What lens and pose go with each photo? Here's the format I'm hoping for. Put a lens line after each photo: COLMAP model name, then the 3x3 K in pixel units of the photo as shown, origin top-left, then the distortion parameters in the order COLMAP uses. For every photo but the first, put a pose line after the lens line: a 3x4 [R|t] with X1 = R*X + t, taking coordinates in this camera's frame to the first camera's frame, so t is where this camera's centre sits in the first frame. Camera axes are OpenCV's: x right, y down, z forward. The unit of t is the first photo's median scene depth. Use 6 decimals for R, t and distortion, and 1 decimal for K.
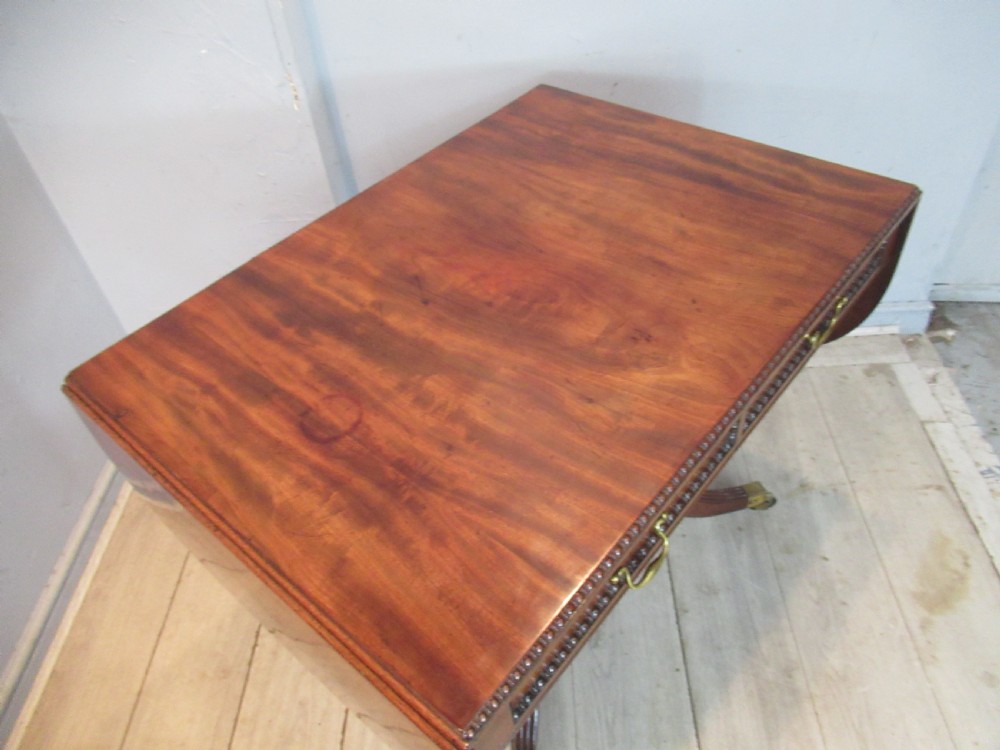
lens RADIAL K [[743.7, 0, 476.5], [0, 743.7, 386.2], [0, 0, 1]] dist [-0.017283, 0.009236]
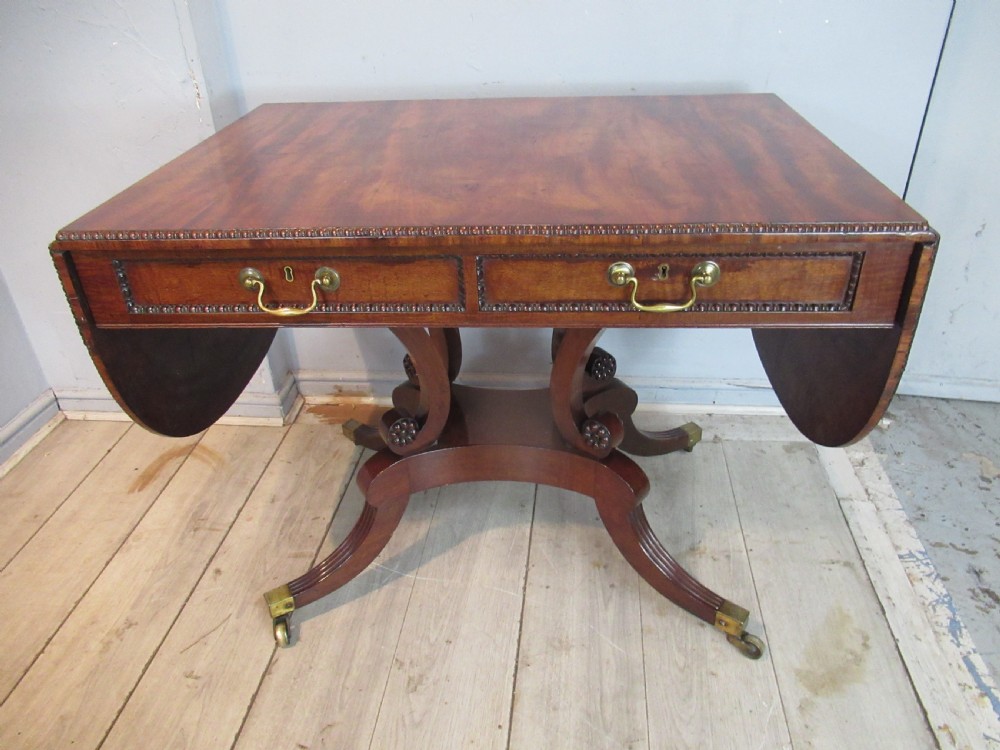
lens RADIAL K [[743.7, 0, 478.5], [0, 743.7, 383.0], [0, 0, 1]] dist [-0.017283, 0.009236]
pose [[0.993408, 0.098140, -0.059242, 0.225352], [-0.109037, 0.968455, -0.224066, 0.172654], [0.035383, 0.229049, 0.972772, 0.089629]]
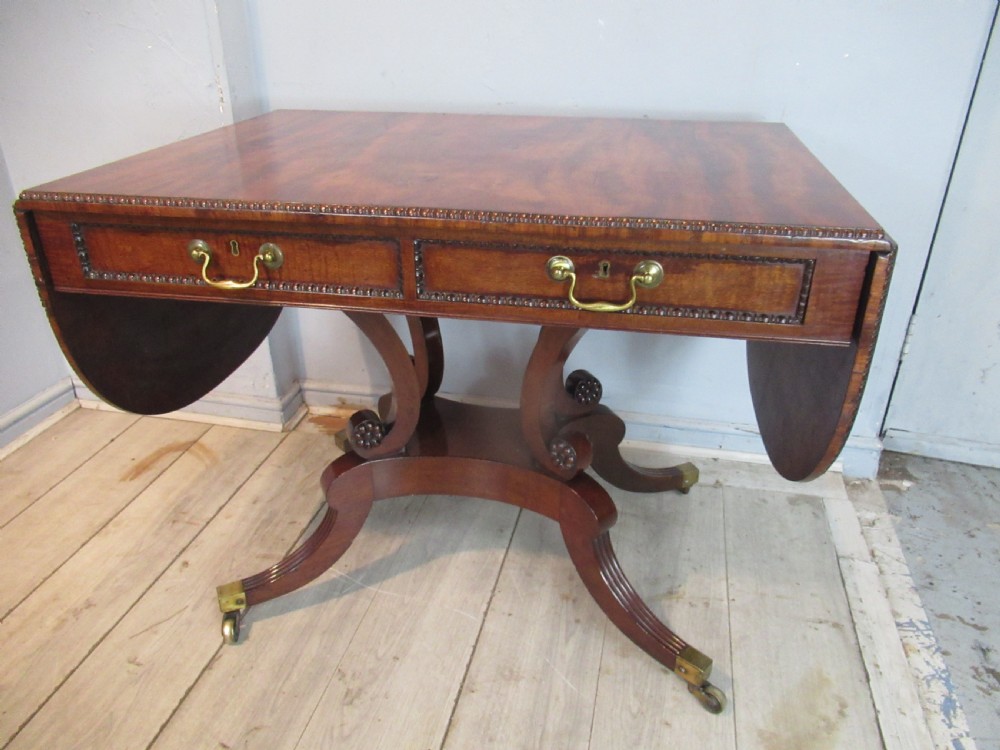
lens RADIAL K [[743.7, 0, 478.5], [0, 743.7, 379.5], [0, 0, 1]] dist [-0.017283, 0.009236]
pose [[0.972551, 0.176412, -0.151736, 0.323206], [-0.213356, 0.936313, -0.278923, 0.193243], [0.092867, 0.303641, 0.948250, 0.124626]]
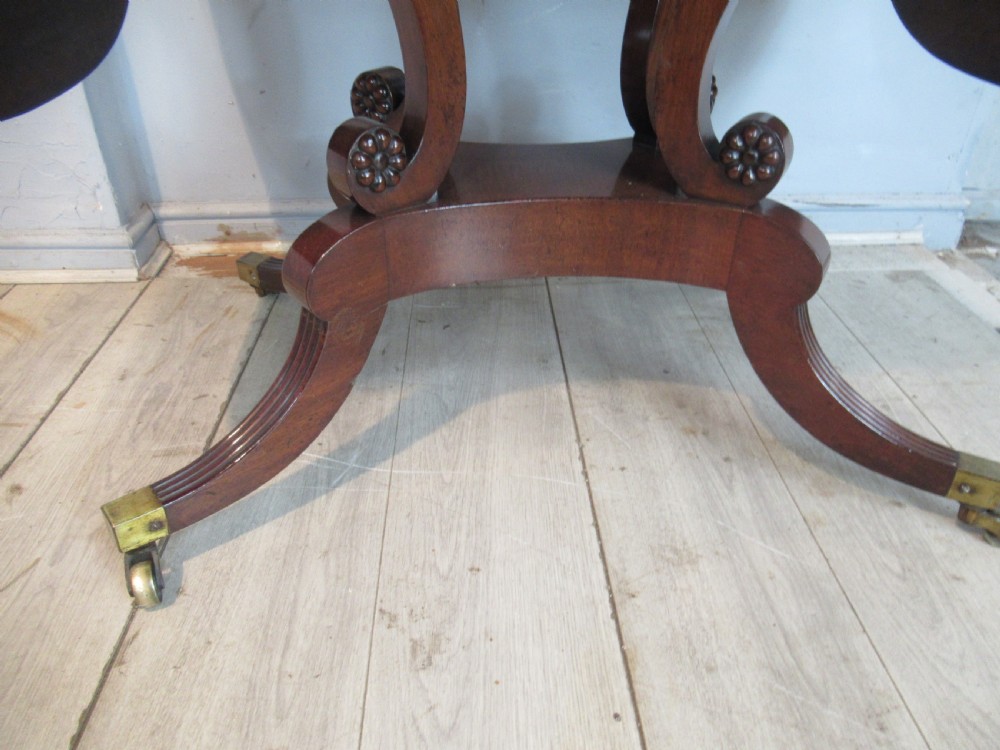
lens RADIAL K [[743.7, 0, 487.1], [0, 743.7, 382.9], [0, 0, 1]] dist [-0.017283, 0.009236]
pose [[0.992200, 0.057014, 0.110851, 0.125122], [-0.033017, 0.977712, -0.207338, 0.251584], [-0.120202, 0.202061, 0.971969, 0.497337]]
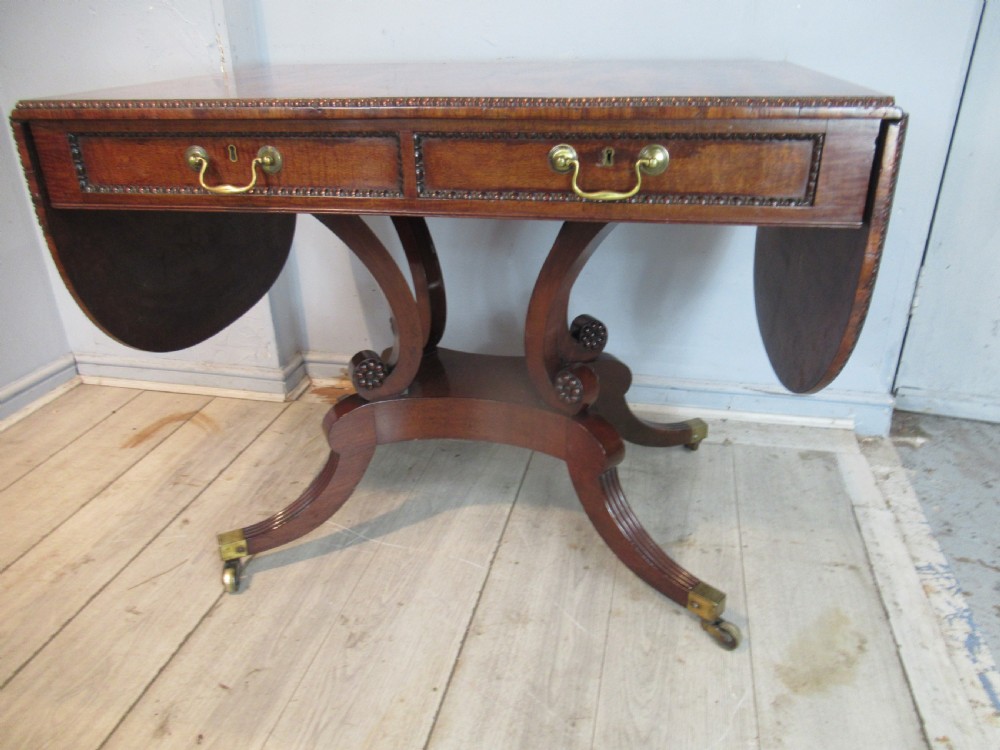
lens RADIAL K [[743.7, 0, 478.1], [0, 743.7, 380.8], [0, 0, 1]] dist [-0.017283, 0.009236]
pose [[0.973220, 0.161374, -0.163711, 0.337225], [-0.205418, 0.930180, -0.304251, 0.270788], [0.103182, 0.329732, 0.938419, 0.164884]]
